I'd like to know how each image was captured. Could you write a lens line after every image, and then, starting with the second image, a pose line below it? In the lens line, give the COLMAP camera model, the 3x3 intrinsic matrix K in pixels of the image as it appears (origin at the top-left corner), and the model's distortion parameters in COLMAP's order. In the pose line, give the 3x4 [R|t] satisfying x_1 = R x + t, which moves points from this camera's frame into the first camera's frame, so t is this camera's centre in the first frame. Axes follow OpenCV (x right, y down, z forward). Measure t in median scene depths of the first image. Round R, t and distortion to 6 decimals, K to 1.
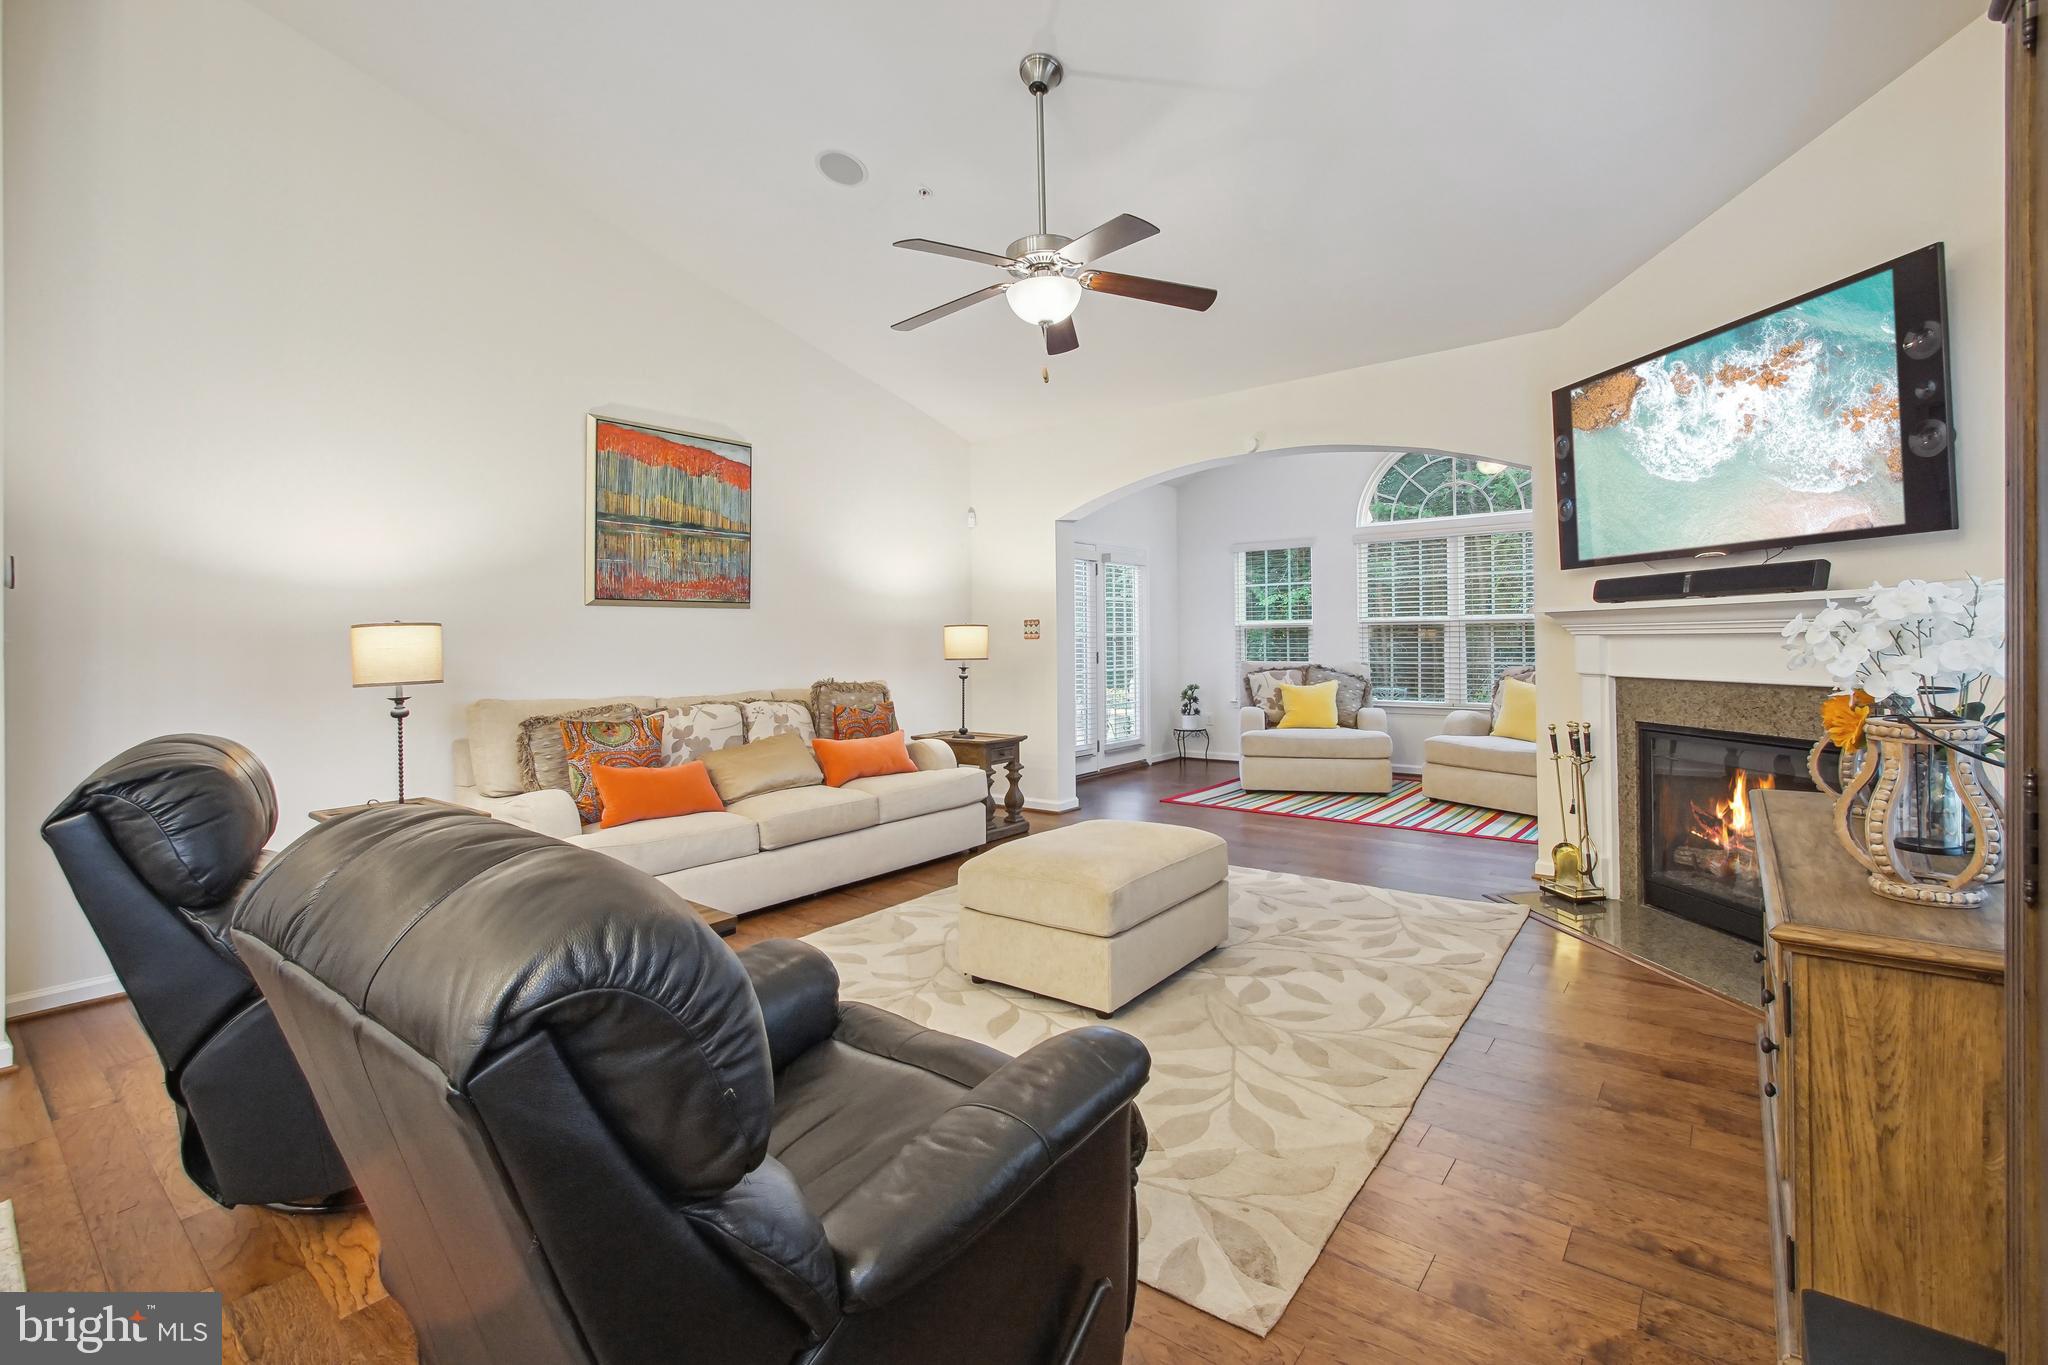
lens RADIAL K [[919.3, 0, 1019.7], [0, 919.3, 617.7], [0, 0, 1]] dist [0.000112, 0.000111]
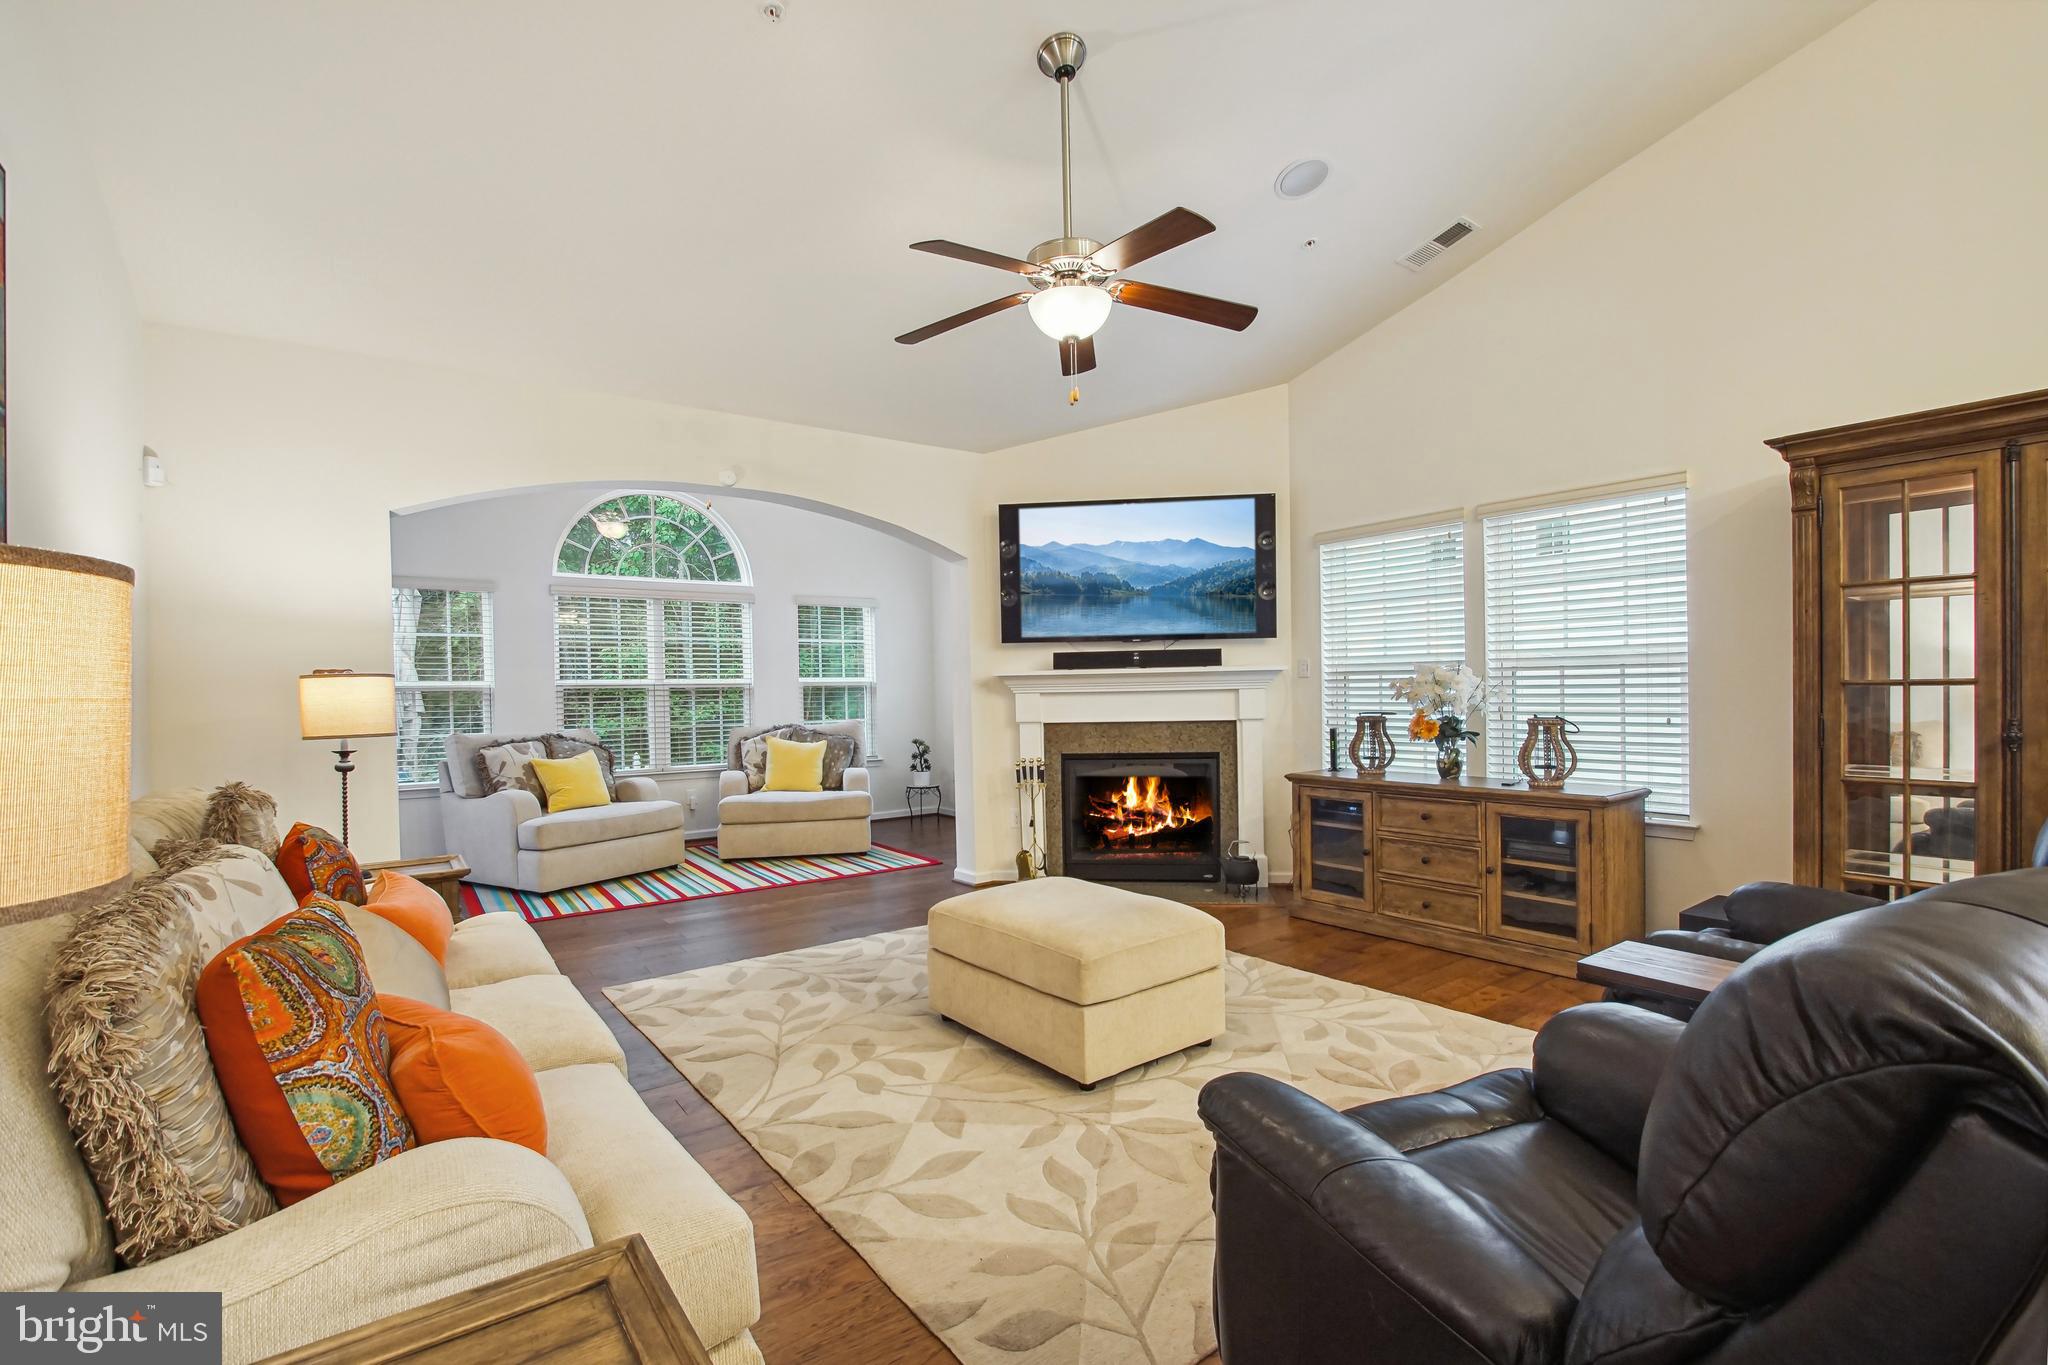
lens RADIAL K [[913.9, 0, 1027.8], [0, 913.9, 702.8], [0, 0, 1]] dist [-0.015786, -0.000309]
pose [[0.254948, -0.002871, 0.966951, -0.390030], [-0.007493, 0.999960, 0.004945, 0.015158], [-0.966926, -0.008506, 0.254916, 0.375567]]
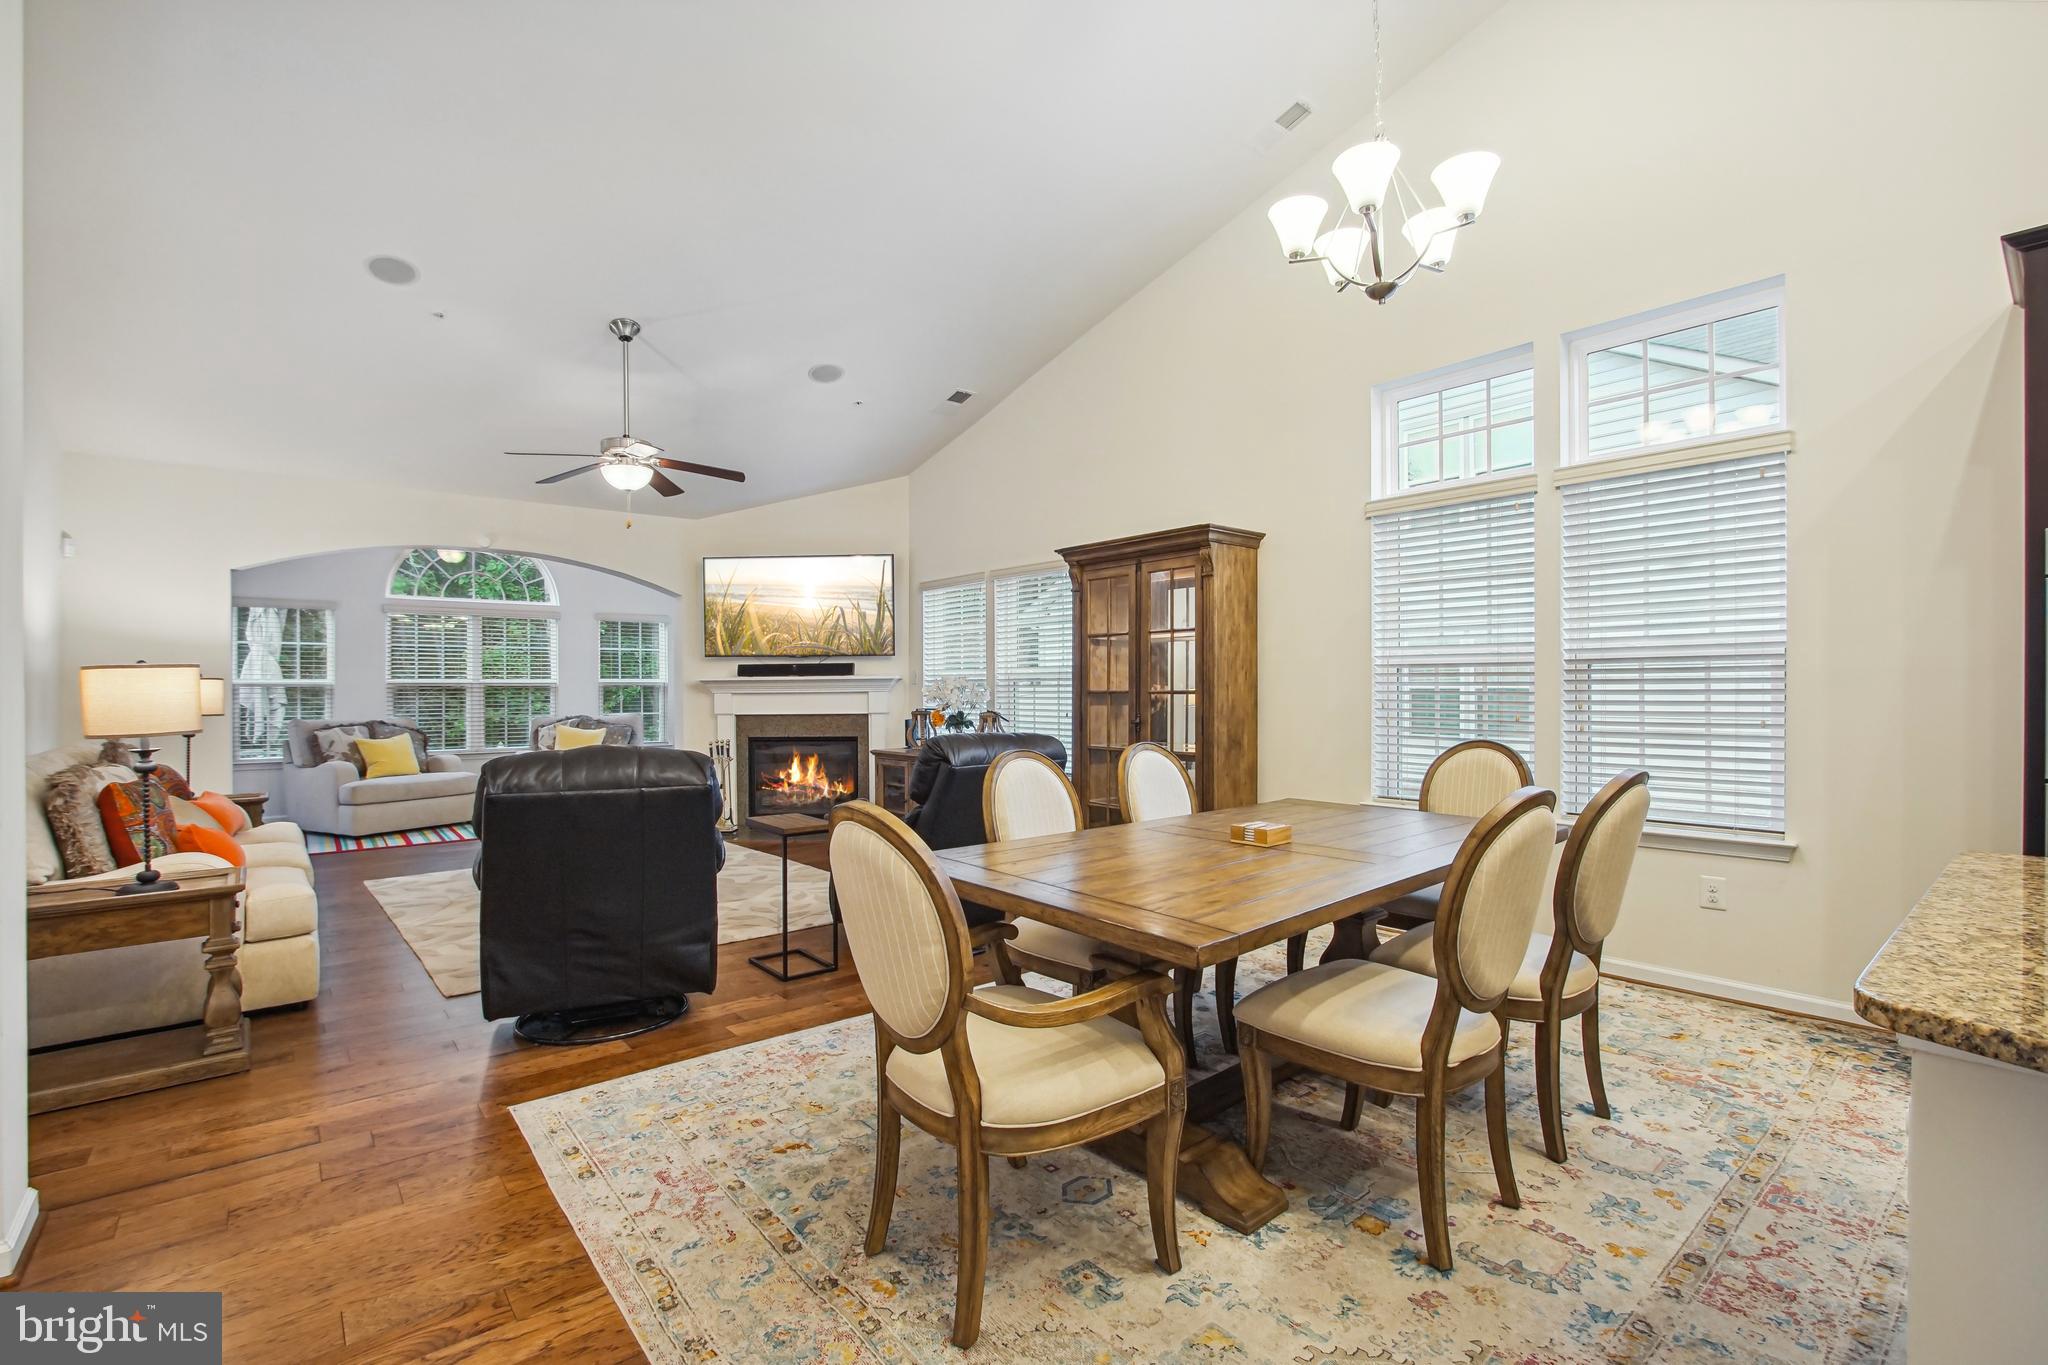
lens RADIAL K [[929.0, 0, 1028.8], [0, 929.0, 681.0], [0, 0, 1]] dist [-0.014539, 0.001065]
pose [[0.199948, 0.022083, 0.979558, -0.633739], [-0.017234, 0.999671, -0.019019, 0.011191], [-0.979655, -0.013079, 0.200263, 0.006073]]
